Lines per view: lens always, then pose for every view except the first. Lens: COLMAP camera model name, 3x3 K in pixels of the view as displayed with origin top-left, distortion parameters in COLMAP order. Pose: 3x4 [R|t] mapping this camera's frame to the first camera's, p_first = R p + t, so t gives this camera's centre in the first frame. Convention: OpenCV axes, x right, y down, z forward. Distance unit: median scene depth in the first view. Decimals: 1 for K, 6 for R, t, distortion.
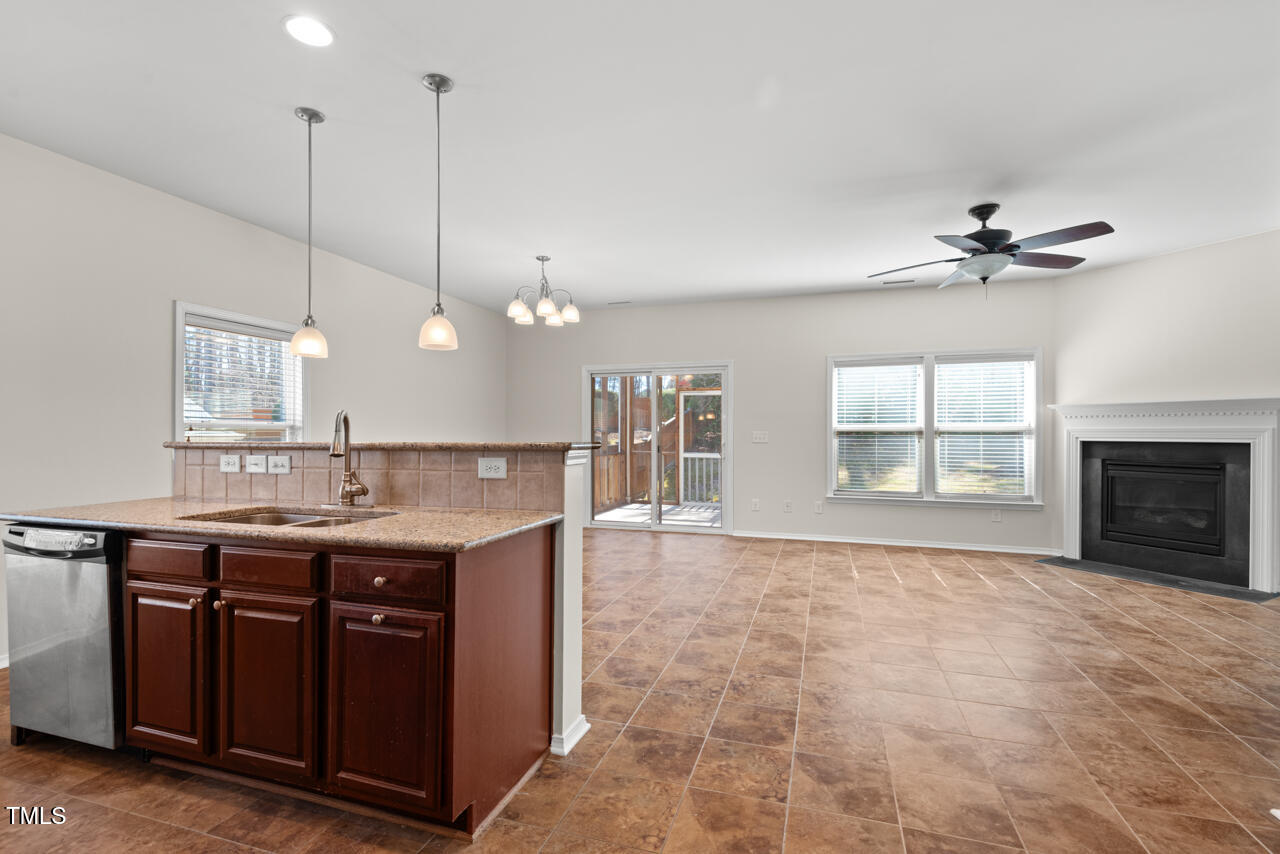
lens RADIAL K [[577.3, 0, 640.4], [0, 577.3, 430.0], [0, 0, 1]] dist [0.023534, -0.013008]
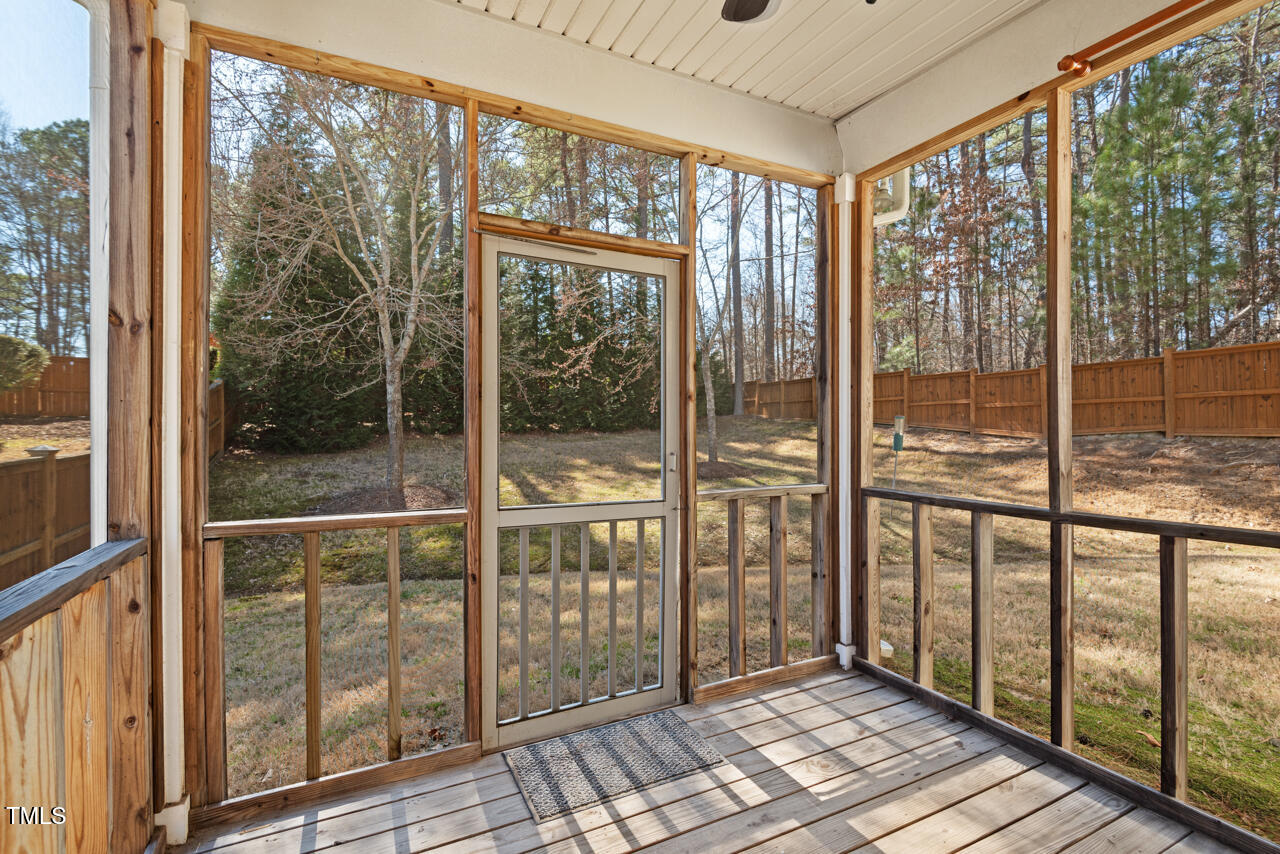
lens RADIAL K [[577.3, 0, 645.4], [0, 577.3, 424.0], [0, 0, 1]] dist [0.023534, -0.013008]
pose [[0.711782, -0.000048, 0.702400, -0.107826], [-0.001826, 0.999996, 0.001919, 0.014463], [-0.702398, -0.002649, 0.711780, 2.021986]]
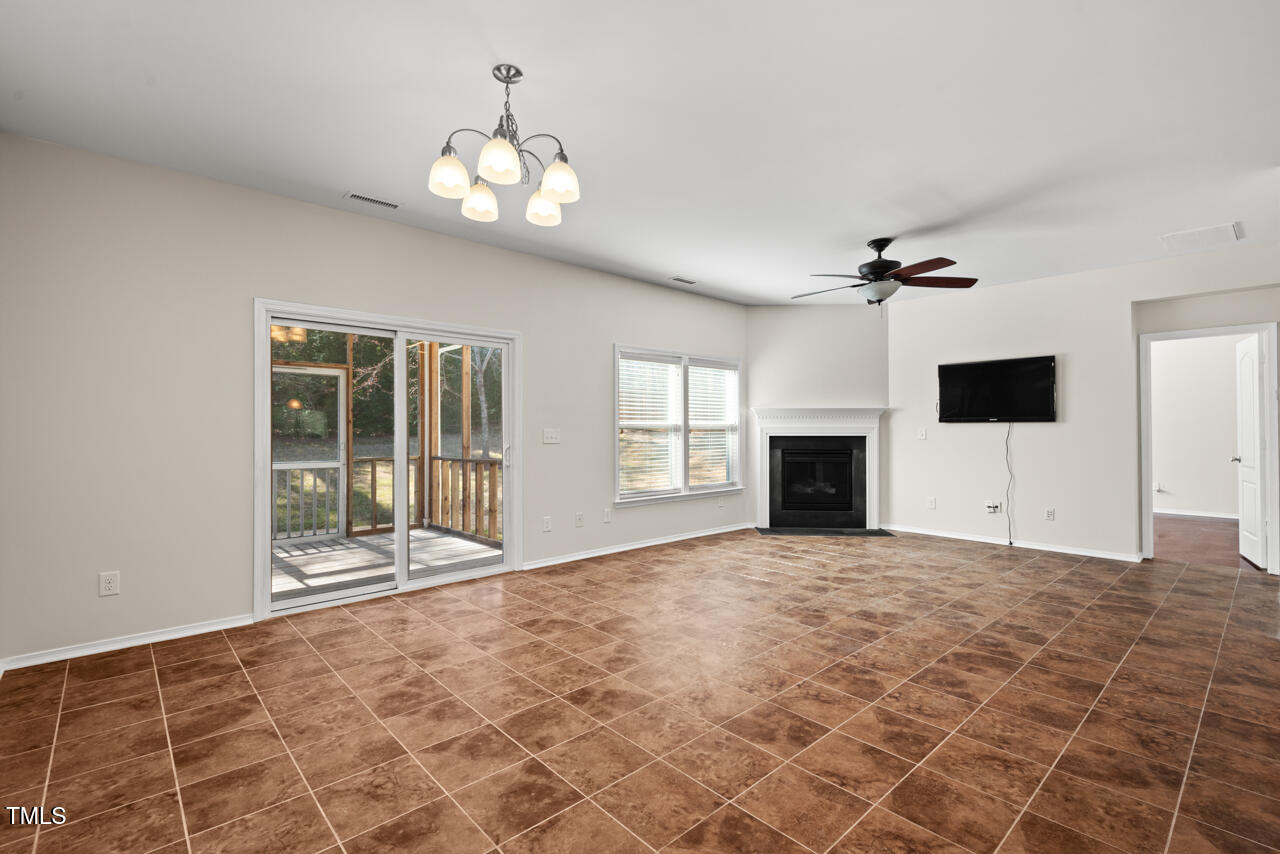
lens RADIAL K [[577.3, 0, 644.1], [0, 577.3, 422.6], [0, 0, 1]] dist [0.023534, -0.013008]
pose [[0.495415, 0.006945, 0.868629, -0.680040], [-0.002563, 0.999975, -0.006534, -0.002352], [-0.868653, 0.001011, 0.495421, 0.838829]]
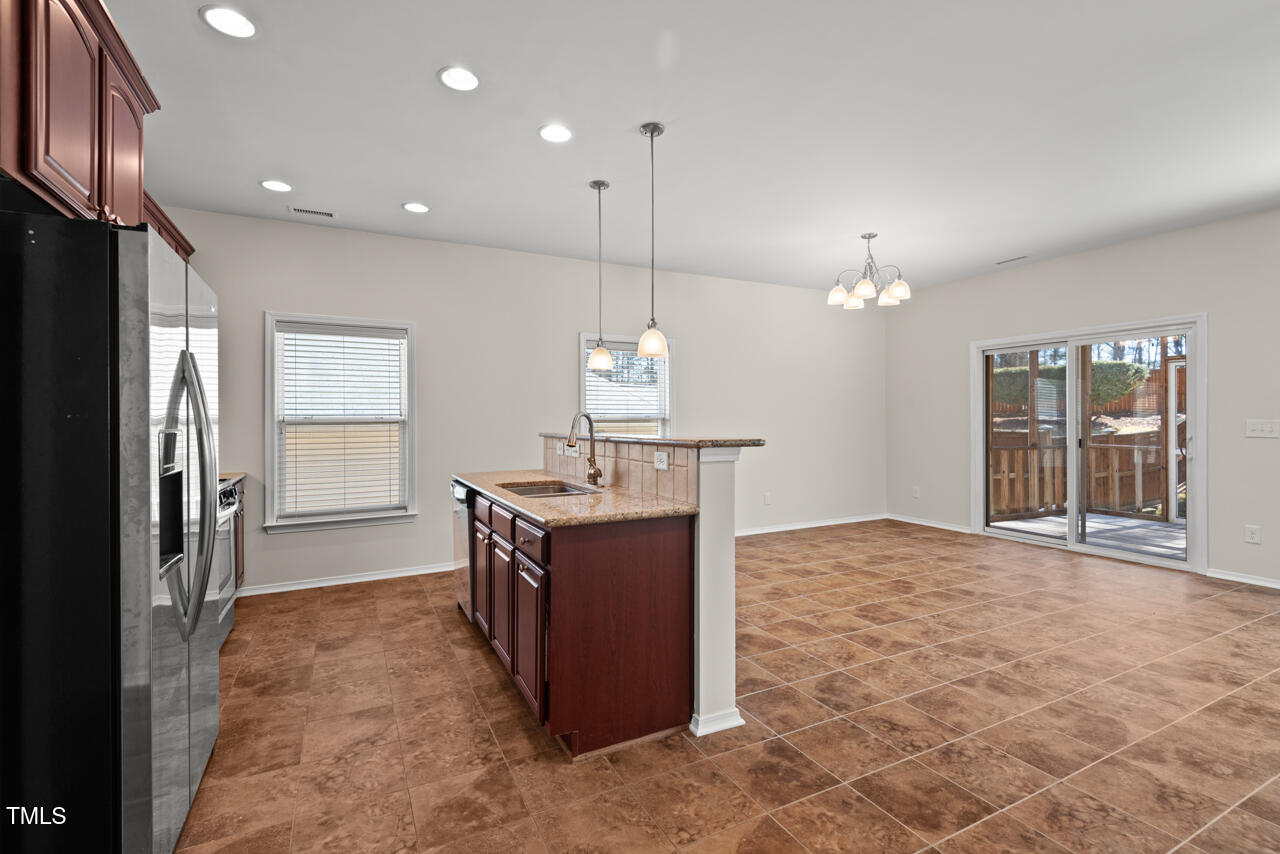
lens RADIAL K [[577.3, 0, 642.1], [0, 577.3, 419.4], [0, 0, 1]] dist [0.023534, -0.013008]
pose [[0.706403, -0.004221, -0.707798, 0.296398], [0.009324, 0.999951, 0.003342, -0.011364], [0.707749, -0.008960, 0.706407, 0.101079]]
